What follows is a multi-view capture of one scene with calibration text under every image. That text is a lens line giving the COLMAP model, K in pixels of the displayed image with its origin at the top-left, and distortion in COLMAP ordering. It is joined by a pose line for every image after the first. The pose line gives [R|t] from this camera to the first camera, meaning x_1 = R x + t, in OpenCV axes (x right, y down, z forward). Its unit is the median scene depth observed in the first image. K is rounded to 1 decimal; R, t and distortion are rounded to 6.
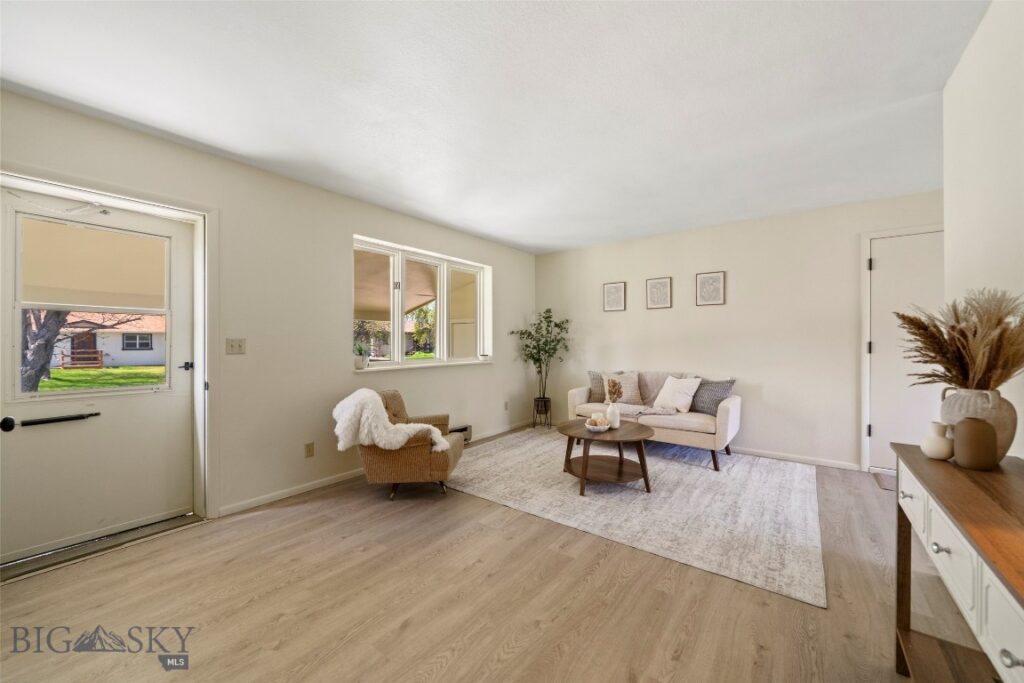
lens RADIAL K [[391.3, 0, 519.4], [0, 391.3, 342.7], [0, 0, 1]] dist [-0.002188, -0.000050]
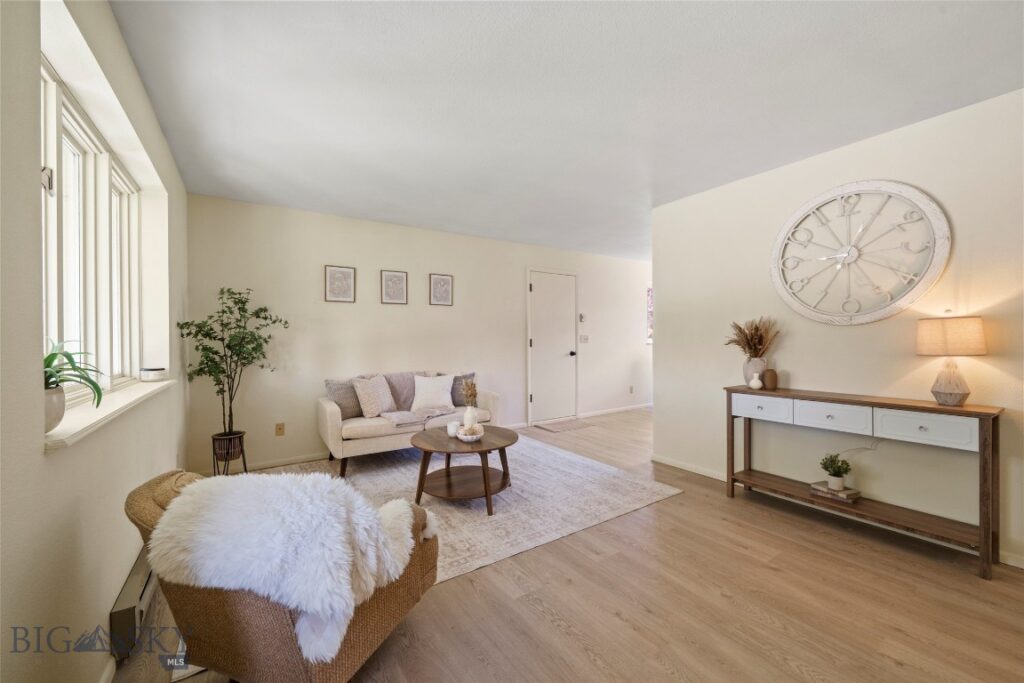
lens RADIAL K [[391.3, 0, 517.4], [0, 391.3, 341.5], [0, 0, 1]] dist [-0.002188, -0.000050]
pose [[0.332800, -0.007757, 0.942965, -0.603952], [0.008440, 0.999951, 0.005247, -0.001839], [-0.942960, 0.006213, 0.332849, 0.609459]]
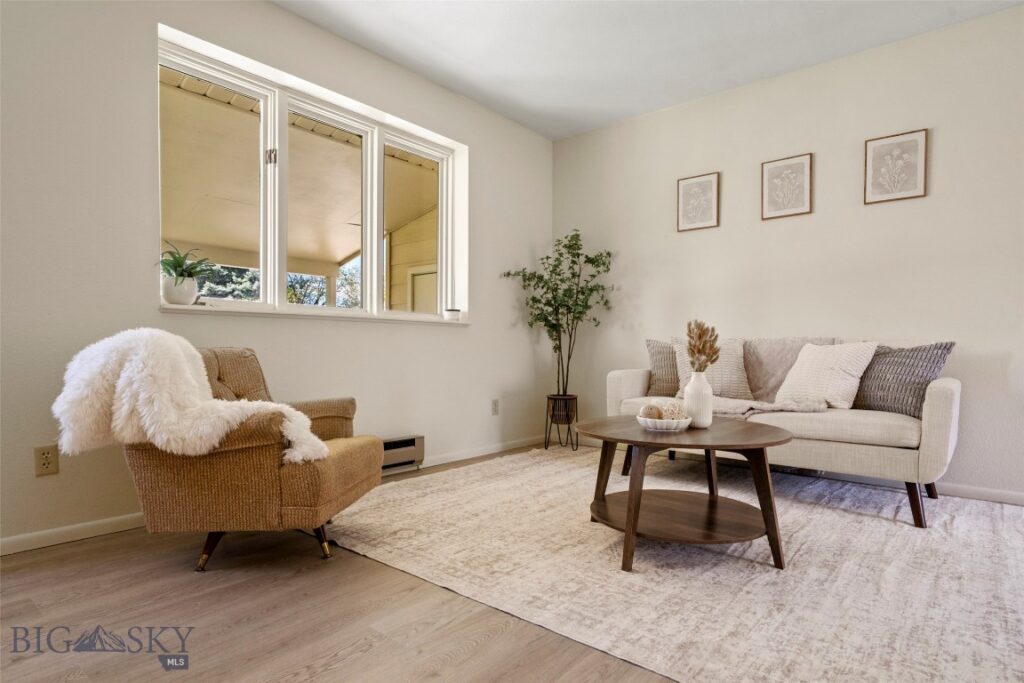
lens RADIAL K [[565.1, 0, 516.6], [0, 565.1, 361.6], [0, 0, 1]] dist [-0.000578, 0.001972]
pose [[0.998269, 0.005393, -0.058570, 0.066963], [-0.004370, 0.999836, 0.017573, 0.133719], [0.058655, -0.017287, 0.998129, 0.334357]]
